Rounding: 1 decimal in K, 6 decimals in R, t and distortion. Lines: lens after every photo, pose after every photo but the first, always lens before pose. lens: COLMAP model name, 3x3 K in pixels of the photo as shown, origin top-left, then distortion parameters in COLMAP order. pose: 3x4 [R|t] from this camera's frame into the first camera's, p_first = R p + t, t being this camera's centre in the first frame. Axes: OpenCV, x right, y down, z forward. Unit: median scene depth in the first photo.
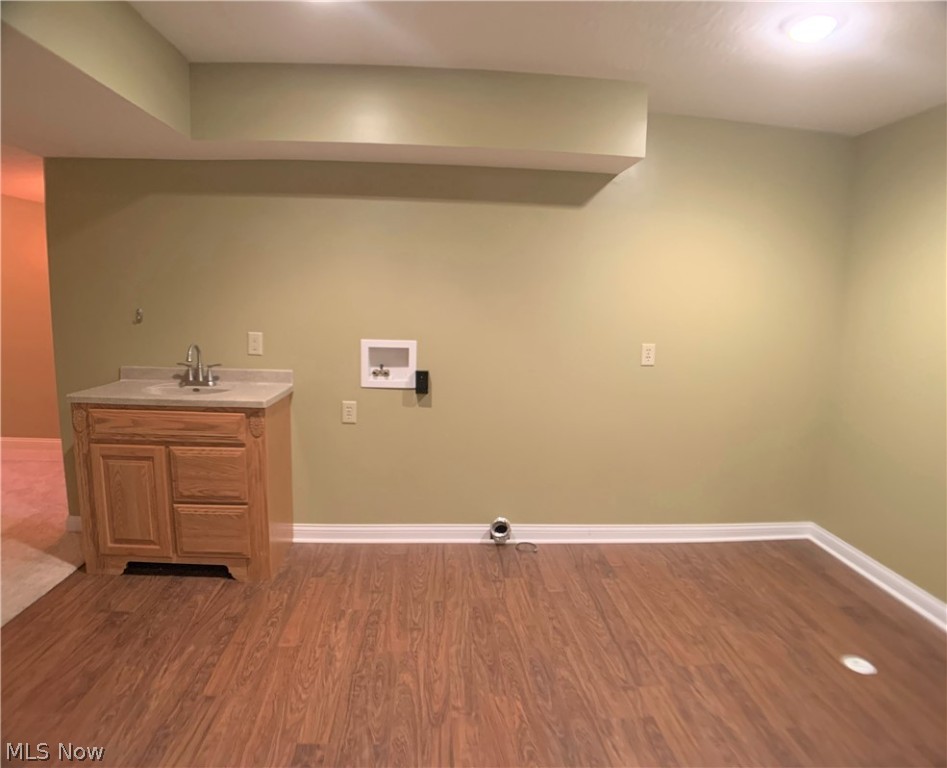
lens RADIAL K [[554.2, 0, 465.0], [0, 554.2, 385.8], [0, 0, 1]] dist [-0.100081, 0.014274]
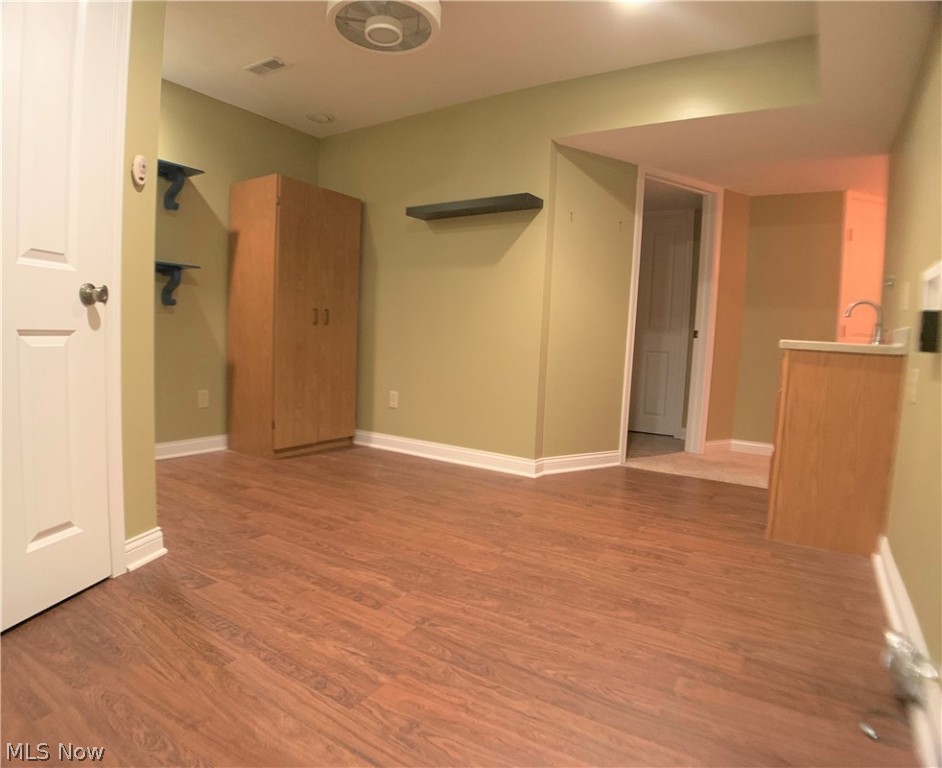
lens RADIAL K [[551.3, 0, 462.5], [0, 551.3, 385.8], [0, 0, 1]] dist [-0.100081, 0.014274]
pose [[-0.578755, 0.025836, -0.815092, 0.886693], [-0.183423, 0.969764, 0.160978, 0.071799], [0.794606, 0.242673, -0.556517, 1.345350]]
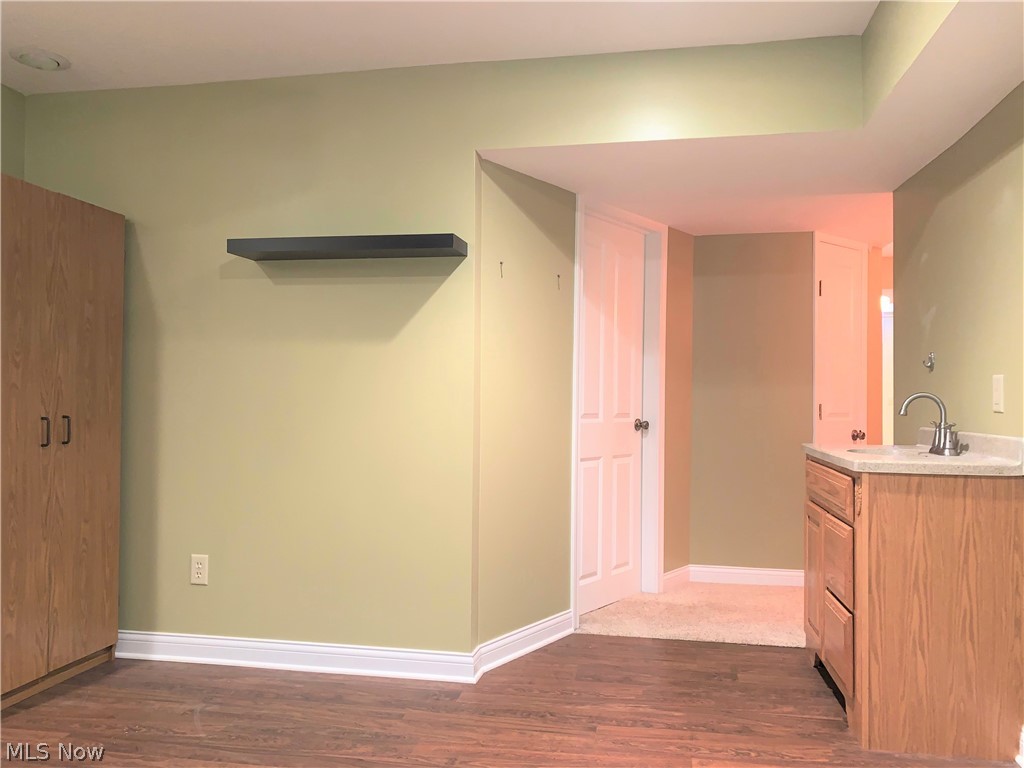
lens RADIAL K [[776.5, 0, 527.0], [0, 776.5, 384.2], [0, 0, 1]] dist [0.000826, -0.003753]
pose [[-0.208454, -0.050702, -0.976717, 0.841026], [-0.170561, 0.985237, -0.014743, 0.022701], [0.963045, 0.163516, -0.214024, 0.975635]]
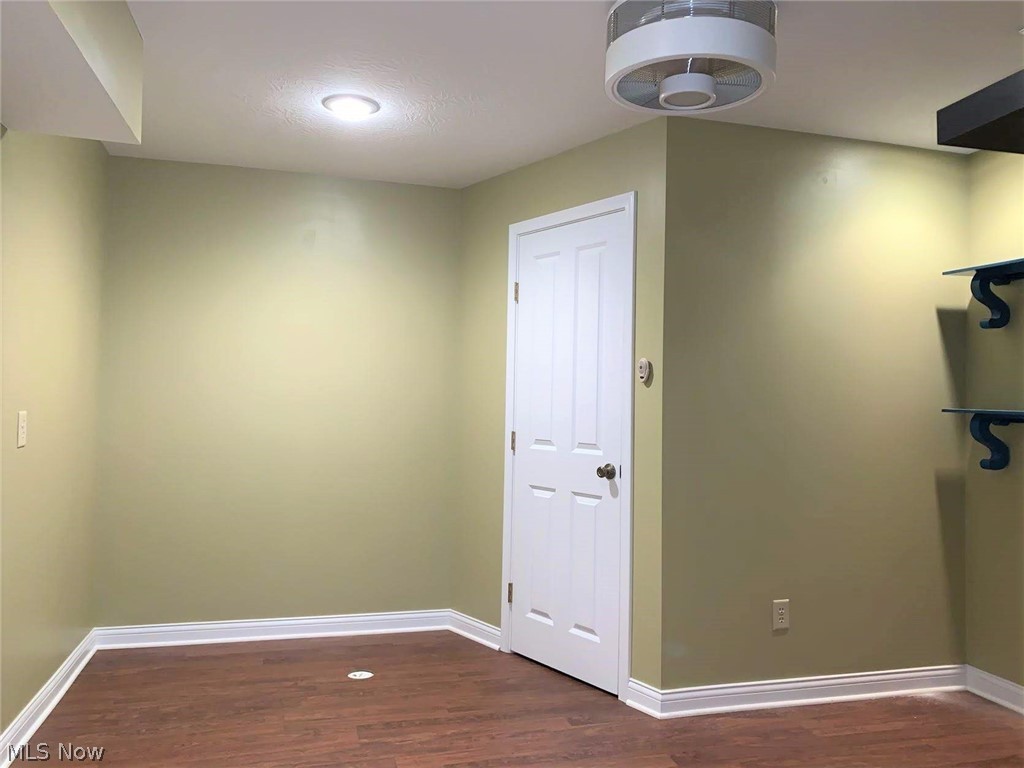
lens RADIAL K [[822.4, 0, 512.0], [0, 822.4, 384.0], [0, 0, 1]] dist [-0.002154, -0.004271]
pose [[-0.219222, -0.017648, 0.975515, -1.008032], [0.129824, 0.990418, 0.047092, -0.113594], [-0.966999, 0.136969, -0.214830, 0.972438]]
